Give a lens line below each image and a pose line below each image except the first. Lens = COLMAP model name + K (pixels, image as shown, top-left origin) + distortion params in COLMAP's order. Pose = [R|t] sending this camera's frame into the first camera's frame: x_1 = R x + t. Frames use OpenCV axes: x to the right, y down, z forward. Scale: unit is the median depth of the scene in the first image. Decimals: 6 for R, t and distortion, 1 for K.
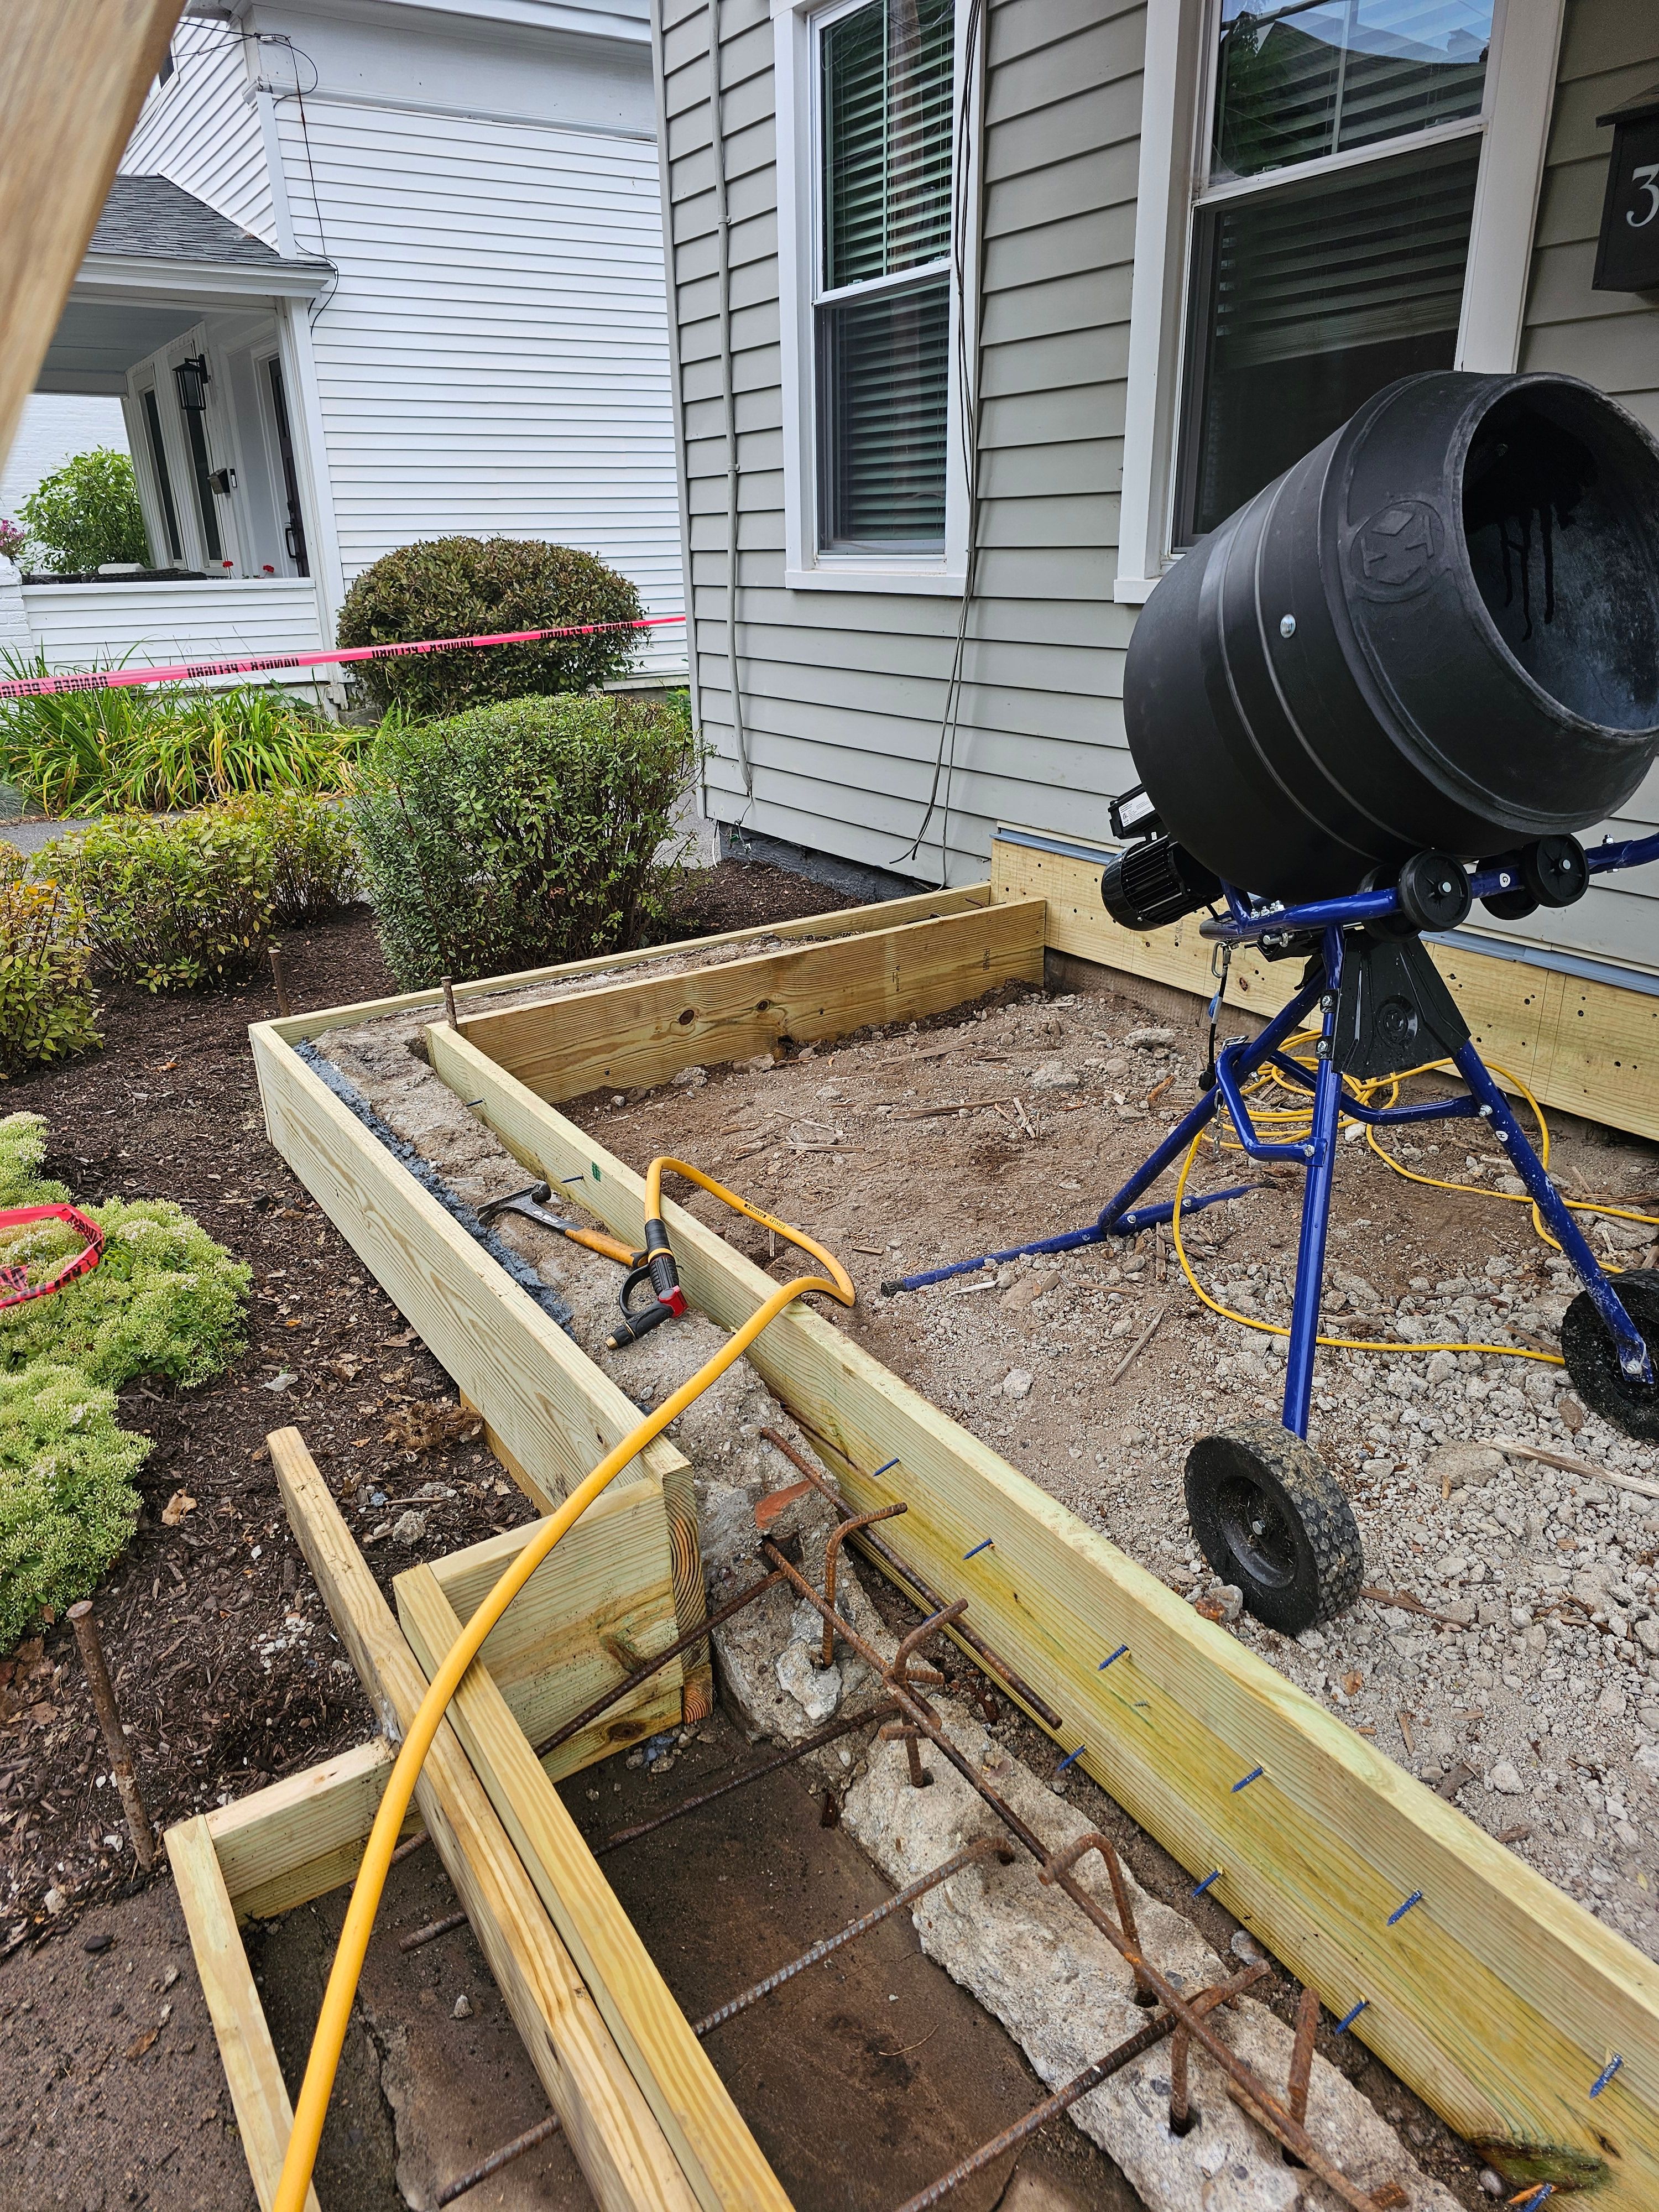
lens RADIAL K [[1490.4, 0, 835.3], [0, 1490.4, 1090.7], [0, 0, 1]] dist [0.052986, -0.041020]
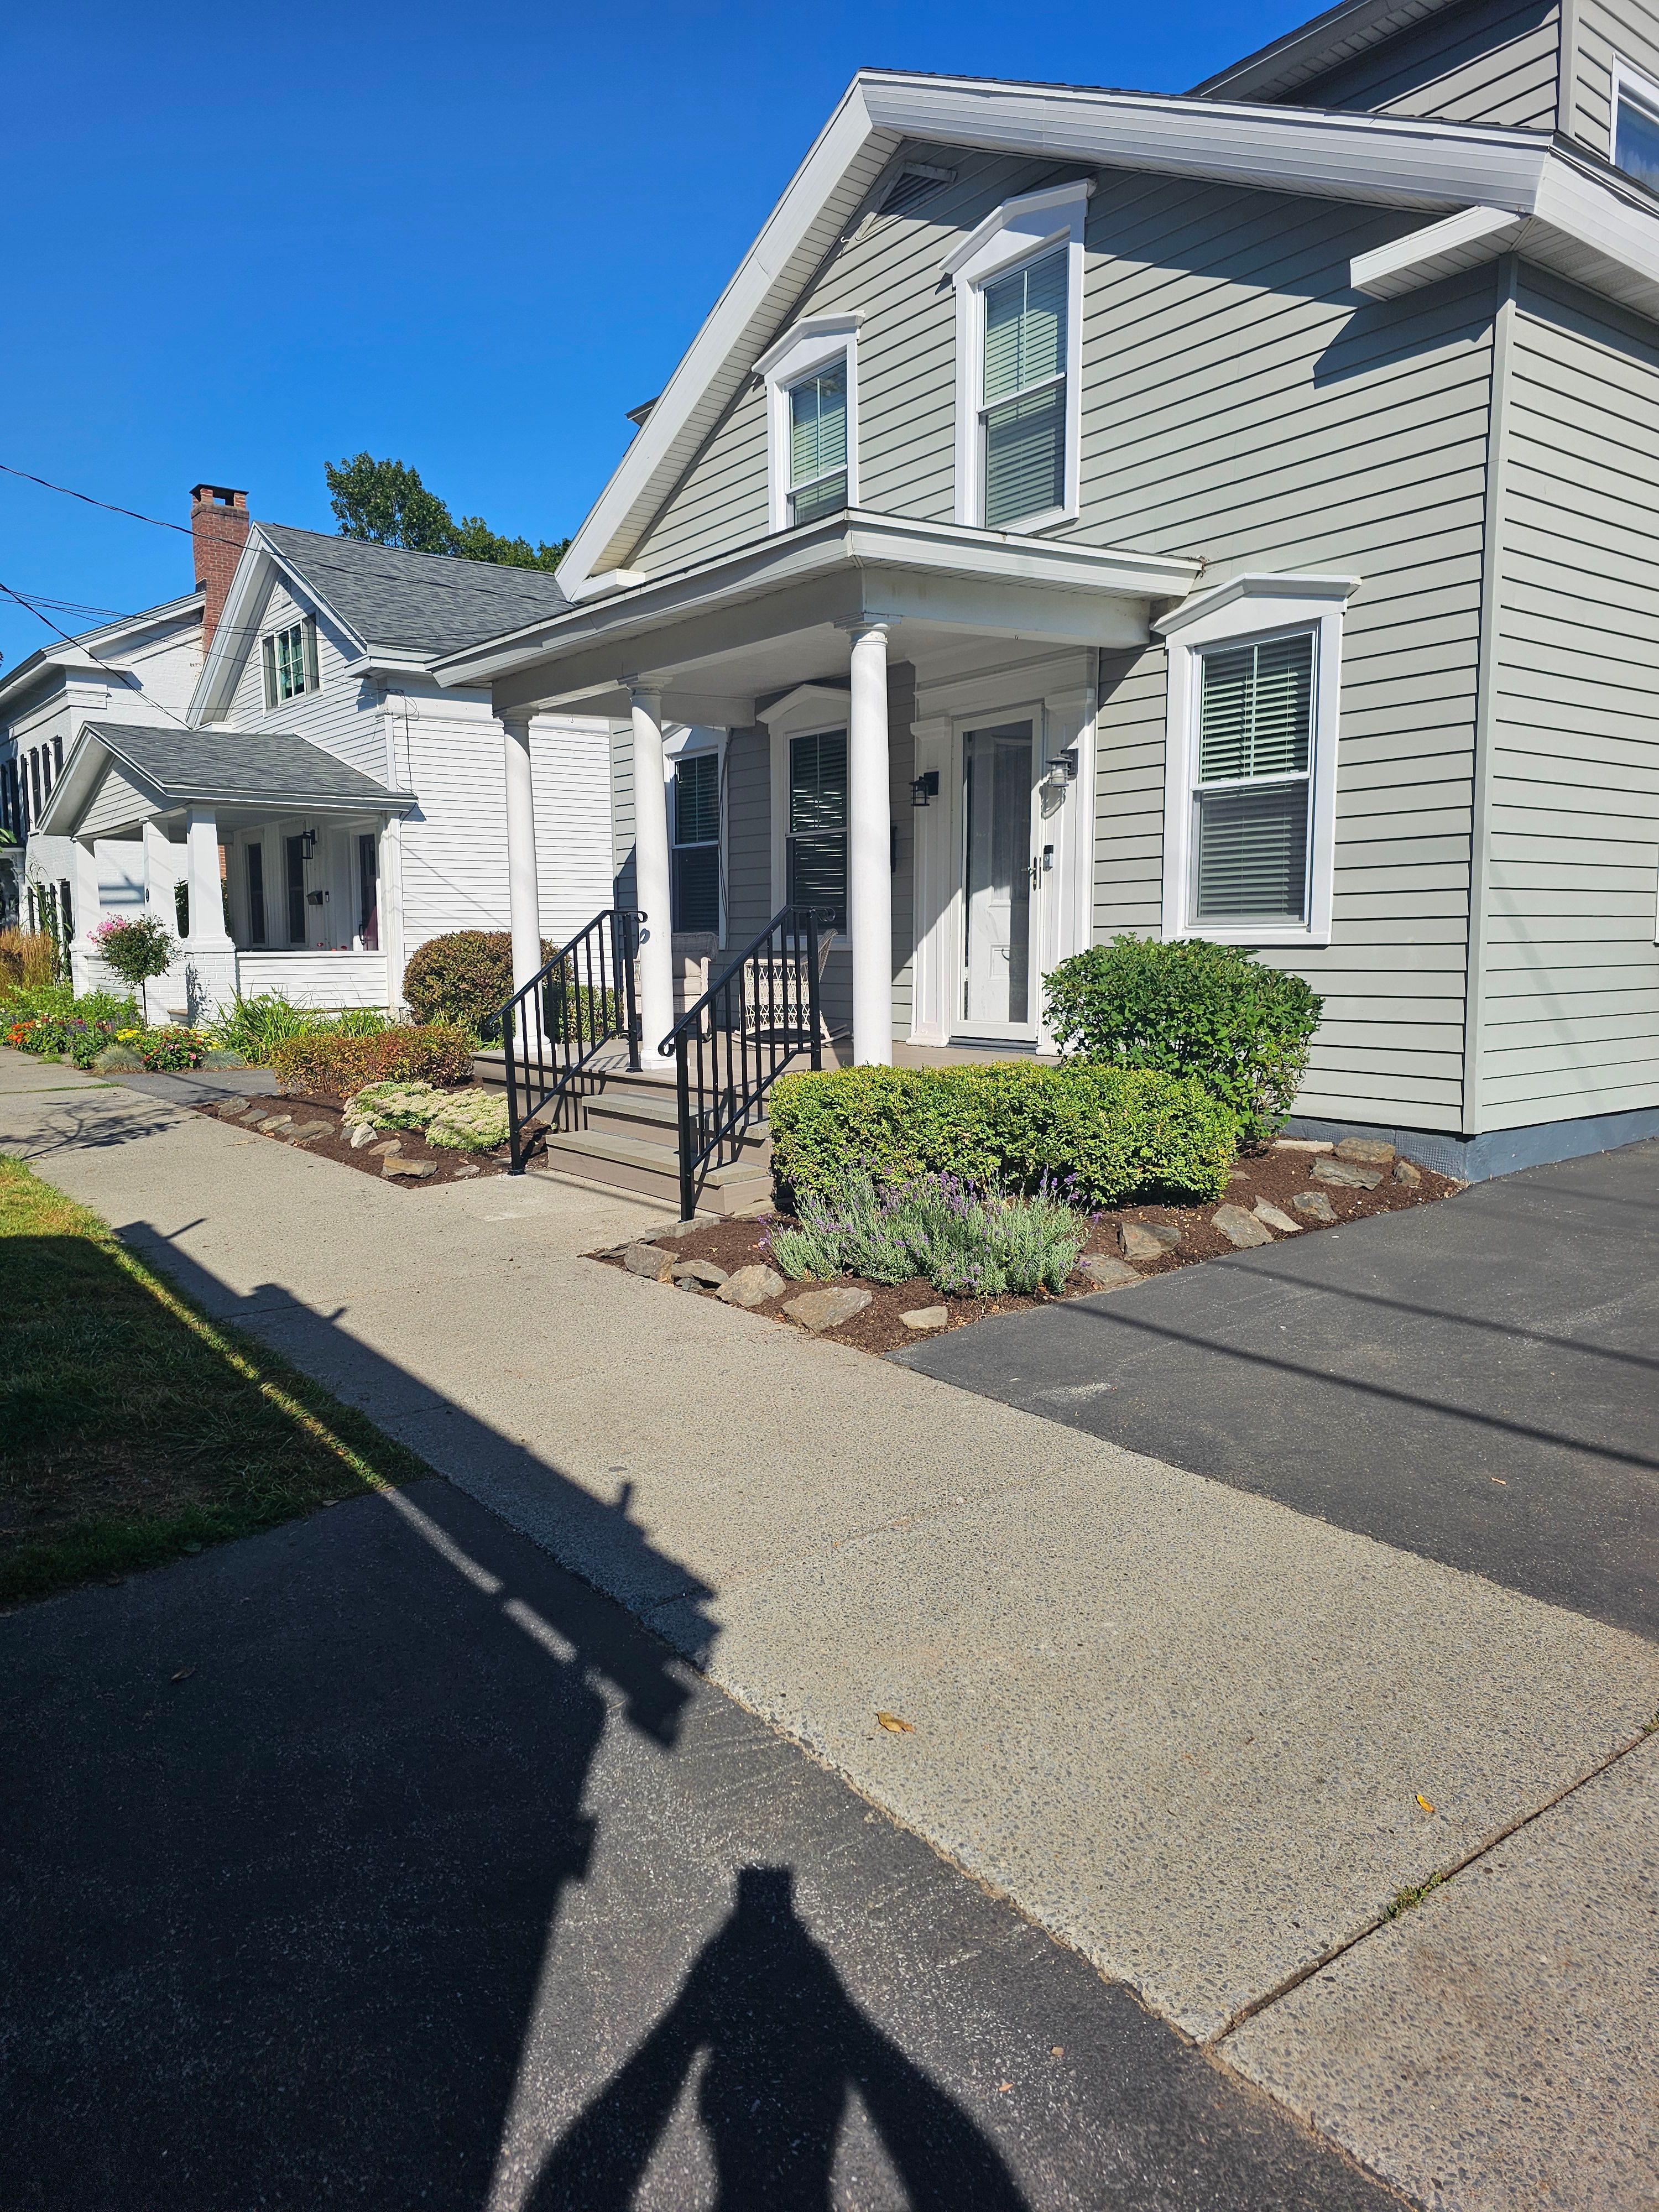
lens RADIAL K [[1461.3, 0, 800.5], [0, 1461.3, 1103.5], [0, 0, 1]] dist [0.078686, -0.095691]
pose [[0.997064, 0.005022, 0.076410, 0.016872], [0.013611, 0.970334, -0.241384, 0.498682], [-0.075355, 0.241715, 0.967417, -1.292041]]
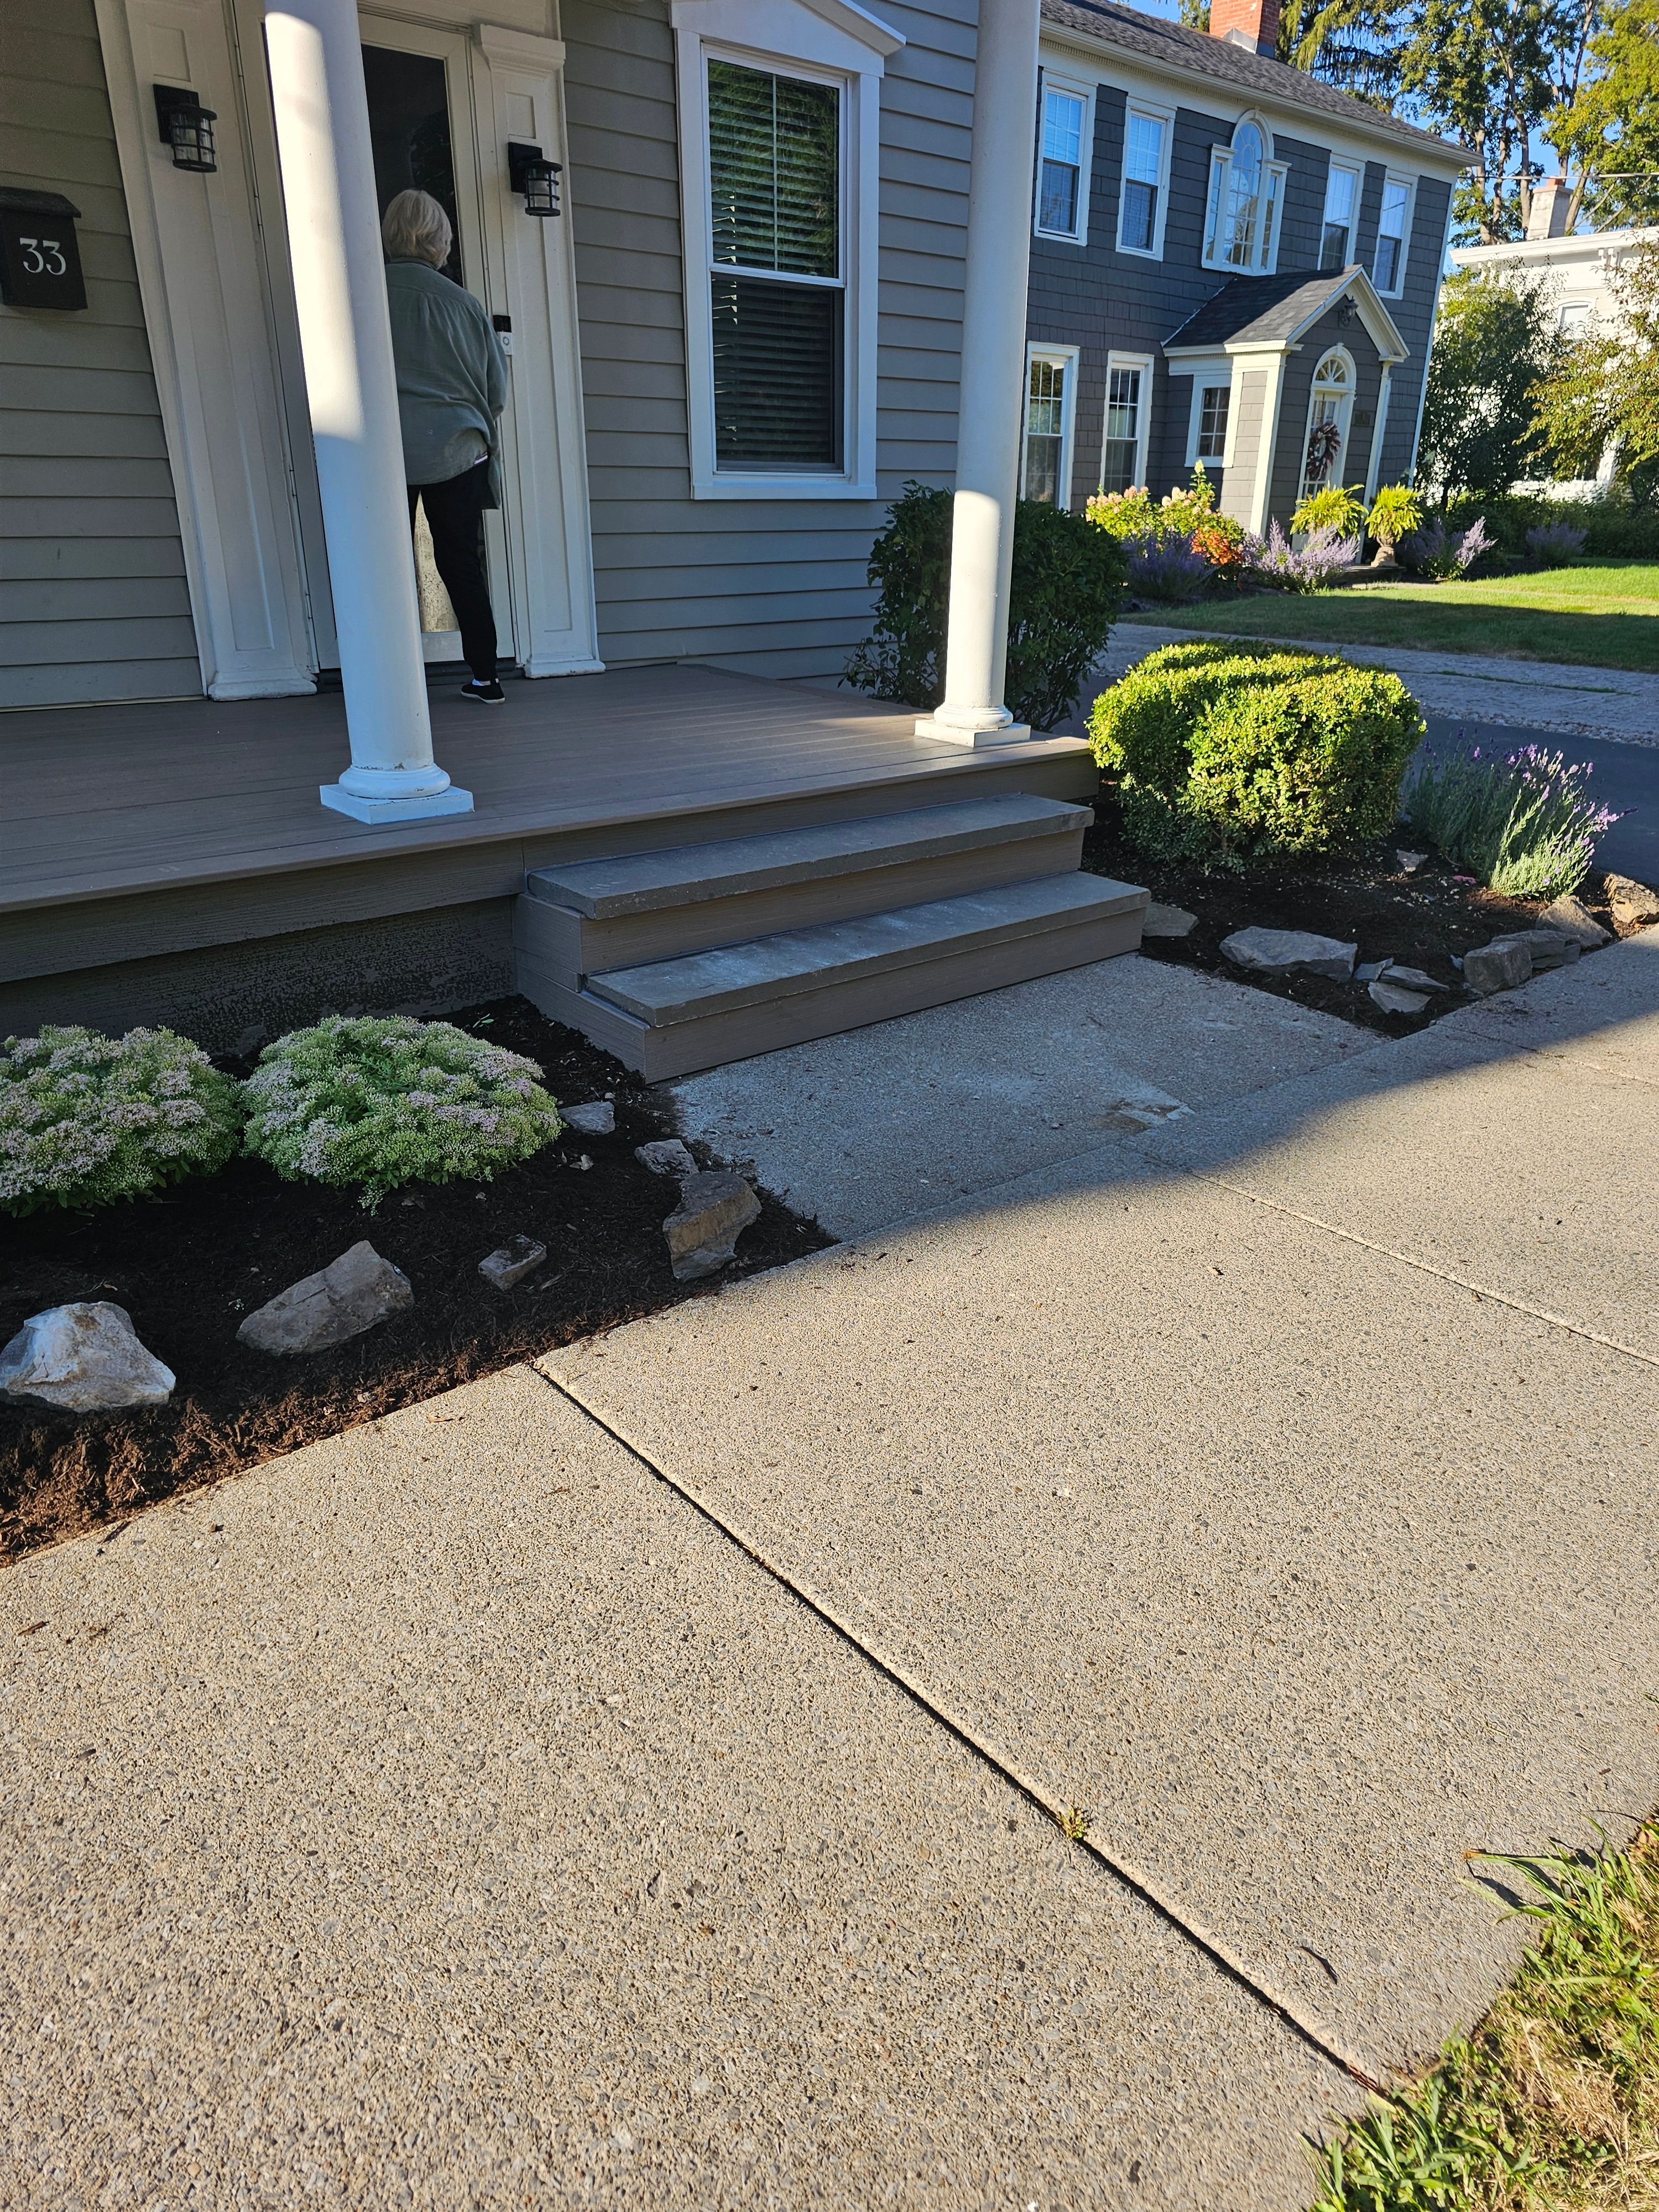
lens RADIAL K [[1490.4, 0, 835.3], [0, 1490.4, 1090.7], [0, 0, 1]] dist [0.052986, -0.041020]
pose [[-0.156089, -0.348521, 0.924213, -0.754277], [0.338063, 0.860322, 0.381522, -0.050337], [-0.928089, 0.371993, -0.016465, 0.244503]]
